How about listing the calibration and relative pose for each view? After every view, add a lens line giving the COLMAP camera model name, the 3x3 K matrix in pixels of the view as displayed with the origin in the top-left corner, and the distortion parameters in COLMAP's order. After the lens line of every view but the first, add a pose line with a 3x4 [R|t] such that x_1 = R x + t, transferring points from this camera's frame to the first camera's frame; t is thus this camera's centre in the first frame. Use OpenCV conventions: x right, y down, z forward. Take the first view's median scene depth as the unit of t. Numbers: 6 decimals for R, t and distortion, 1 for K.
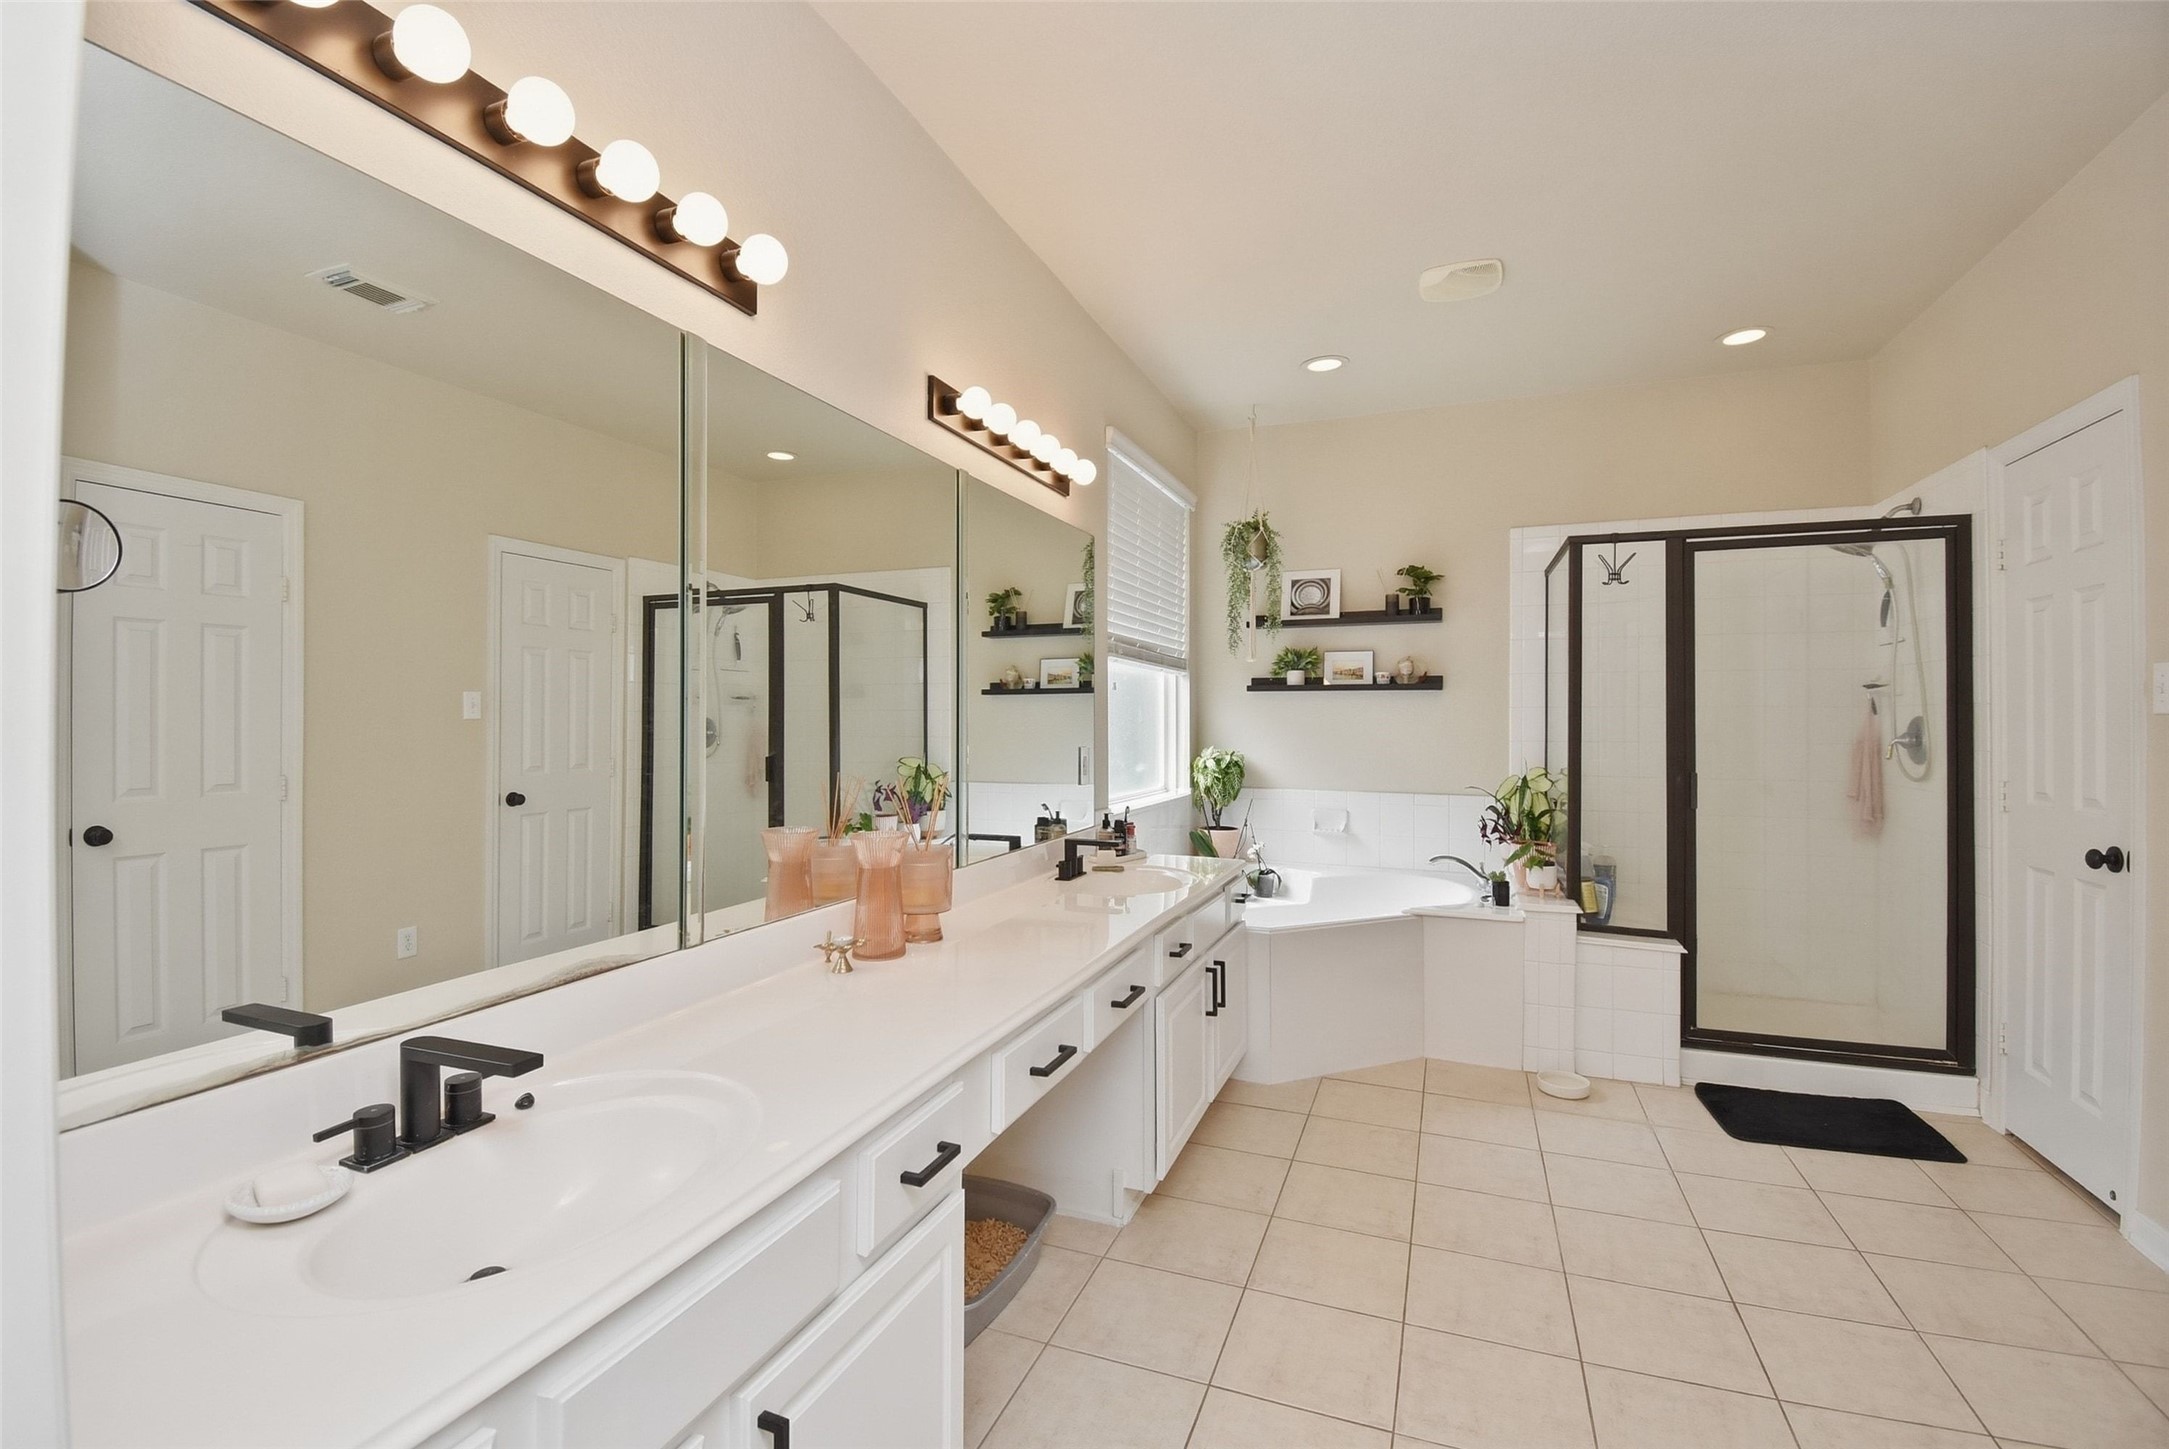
lens RADIAL K [[979.8, 0, 1077.6], [0, 979.8, 710.0], [0, 0, 1]] dist [0.013968, -0.021640]
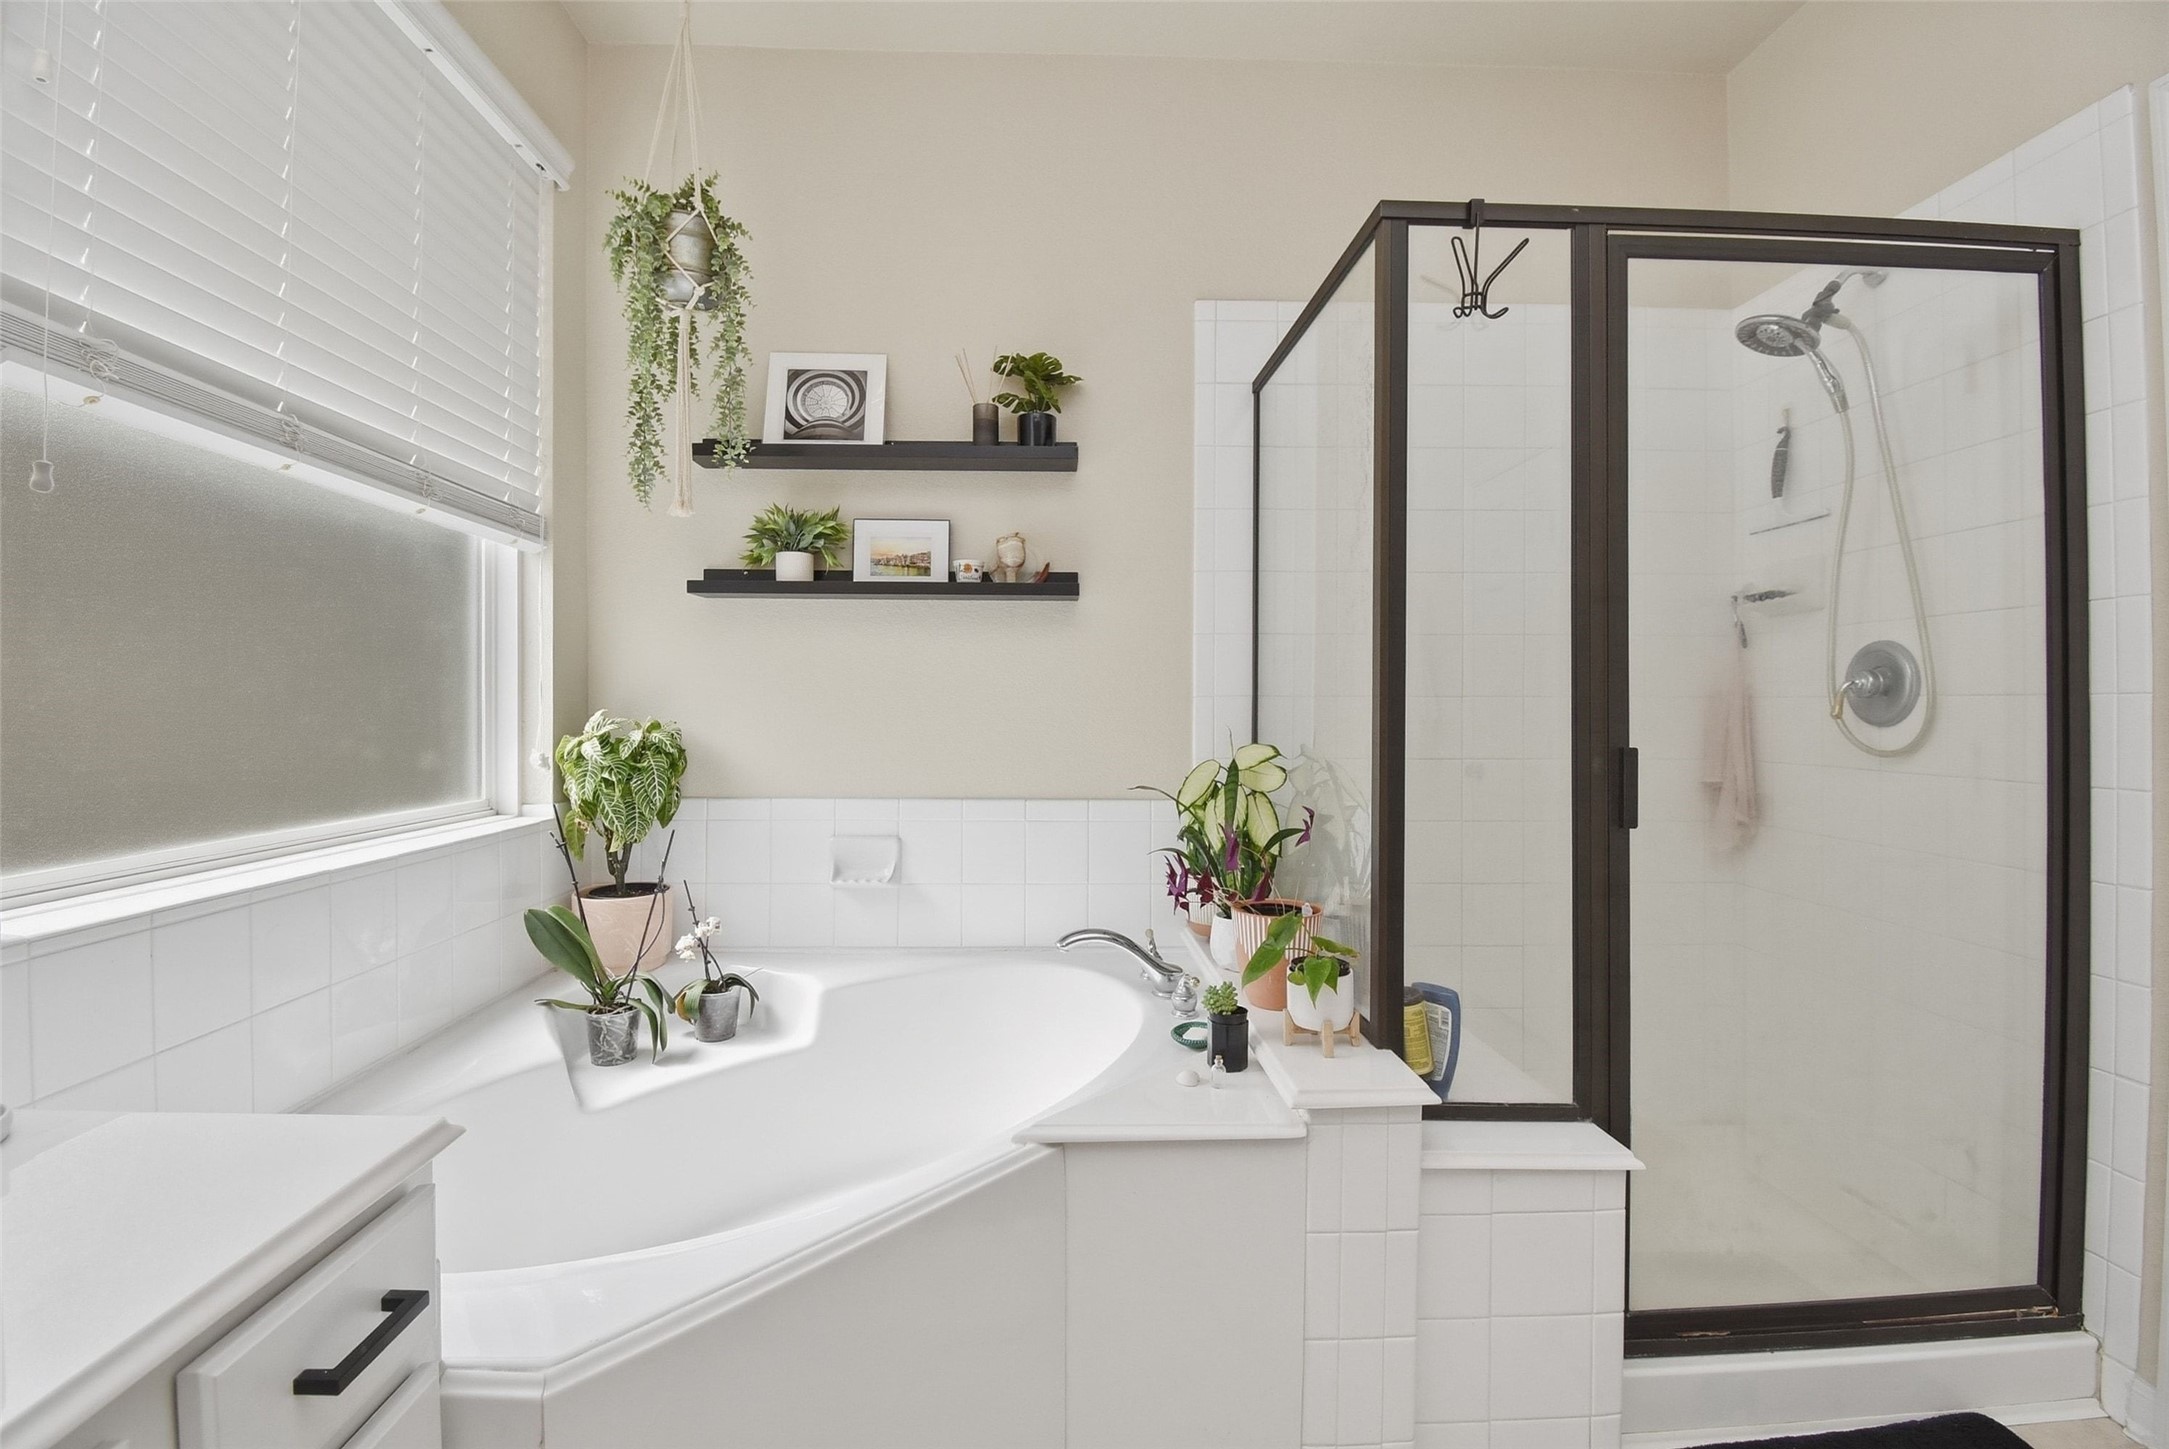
lens RADIAL K [[979.8, 0, 1077.6], [0, 979.8, 710.0], [0, 0, 1]] dist [0.013968, -0.021640]
pose [[0.918650, -0.001468, 0.395069, 0.164323], [-0.003364, 0.999928, 0.011537, 0.031762], [-0.395058, -0.011927, 0.918579, 0.515365]]
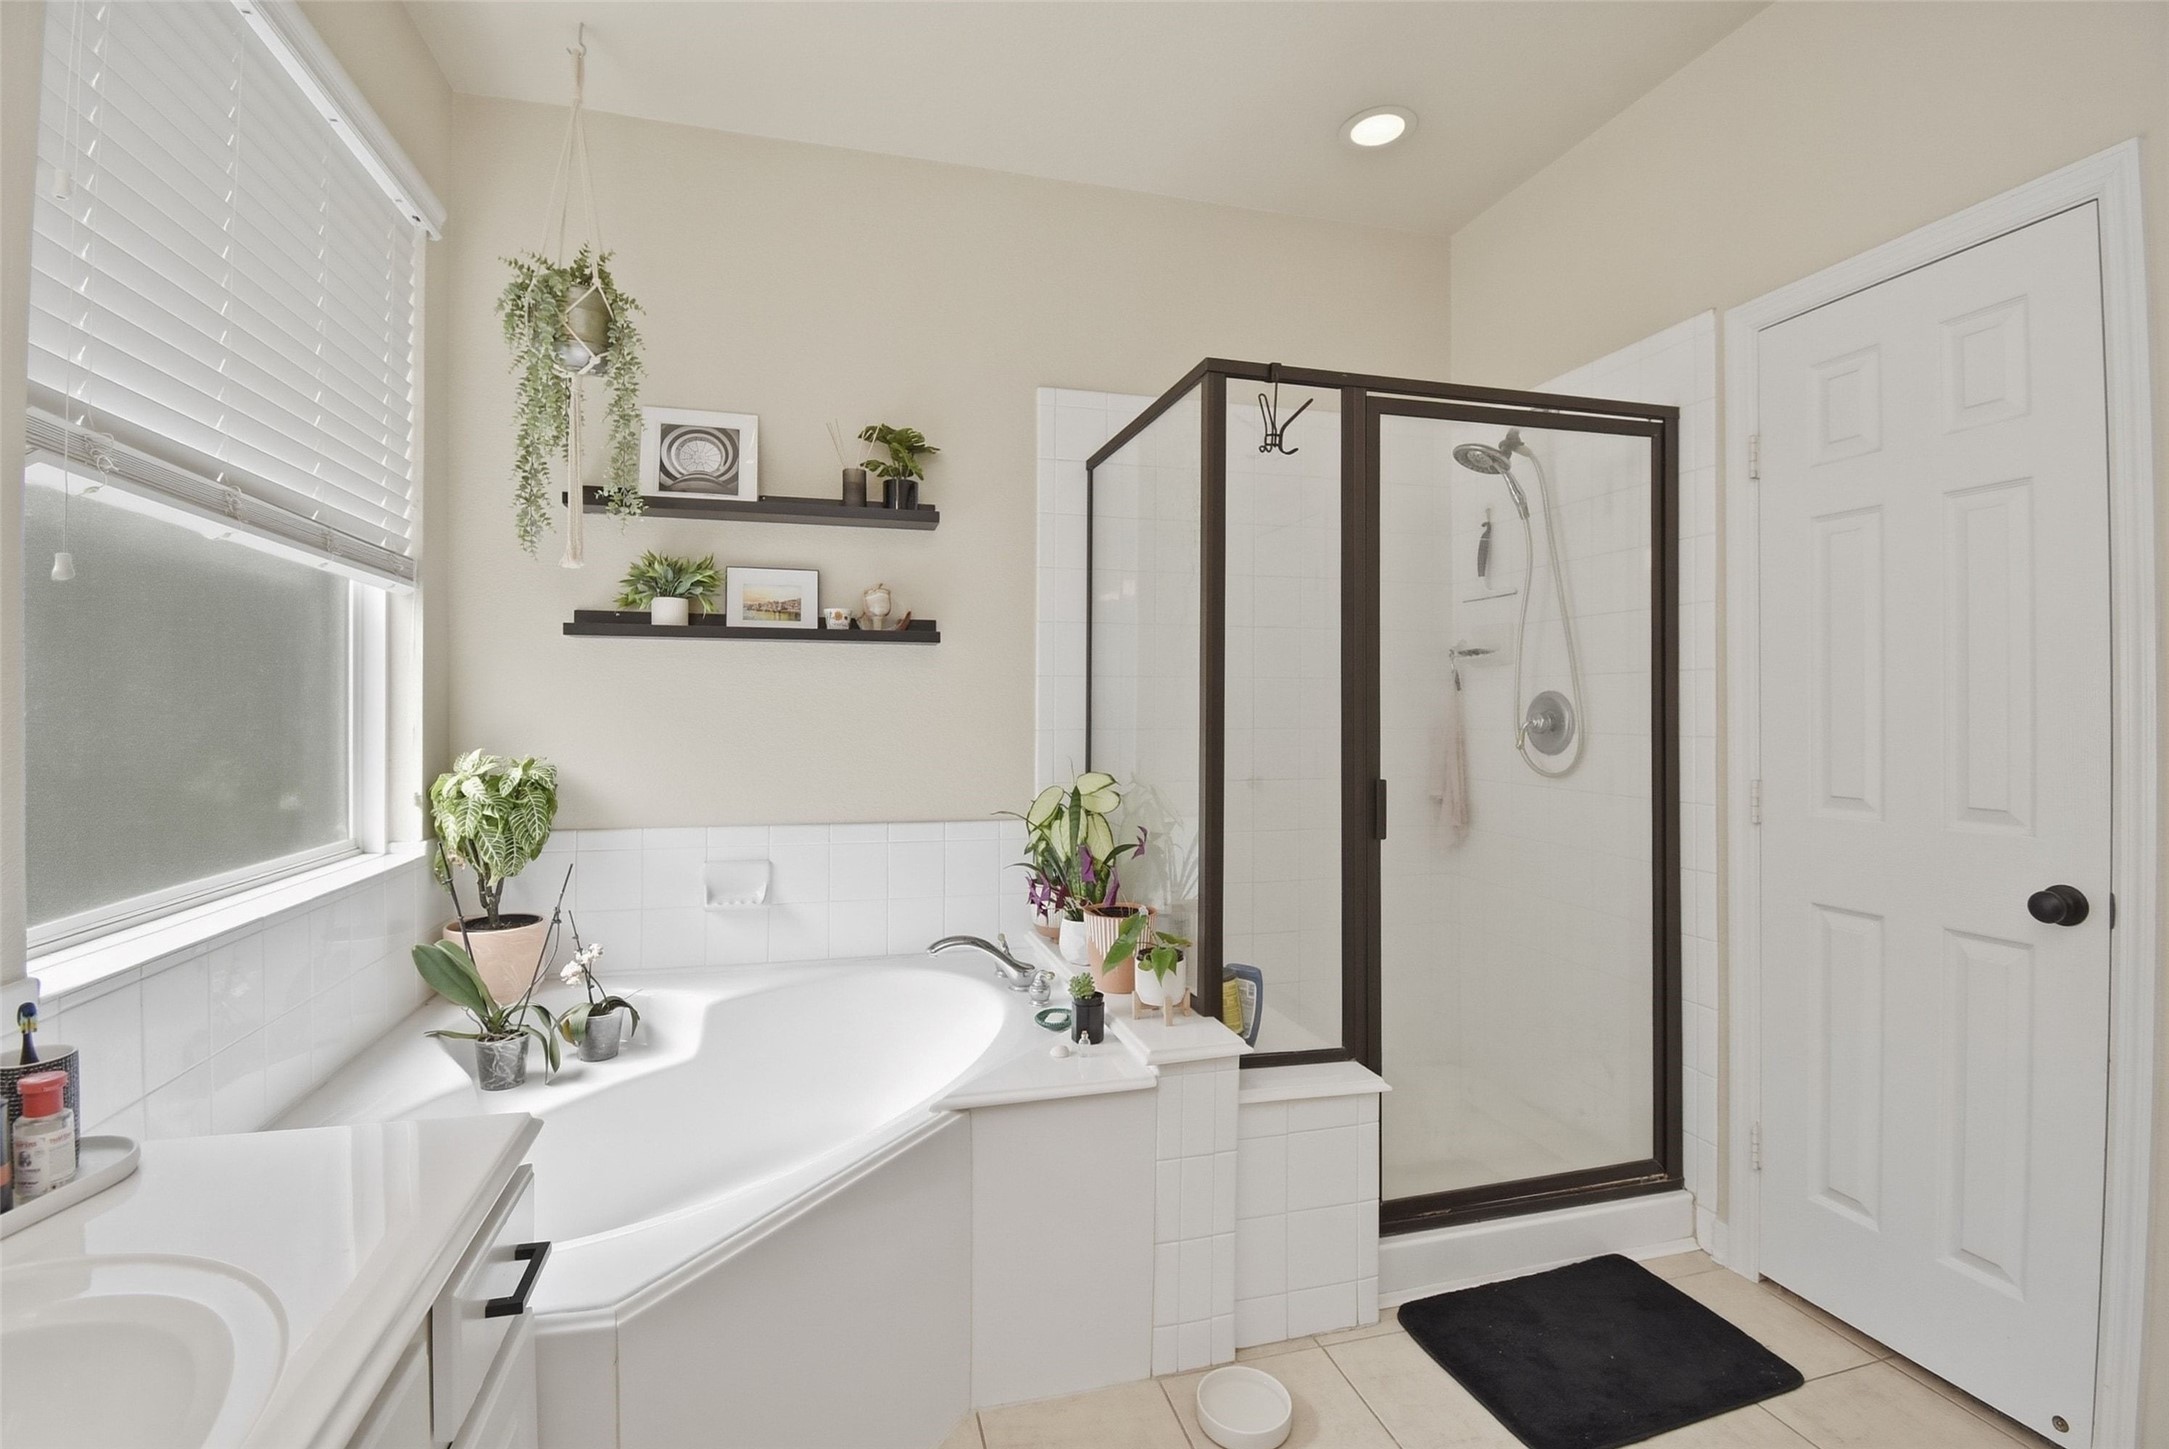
lens RADIAL K [[988.9, 0, 1091.8], [0, 988.9, 709.9], [0, 0, 1]] dist [0.015004, -0.023529]
pose [[0.800294, 0.000059, 0.599608, 0.090634], [-0.006644, 0.999939, 0.008769, 0.012695], [-0.599571, -0.011002, 0.800246, 0.464463]]
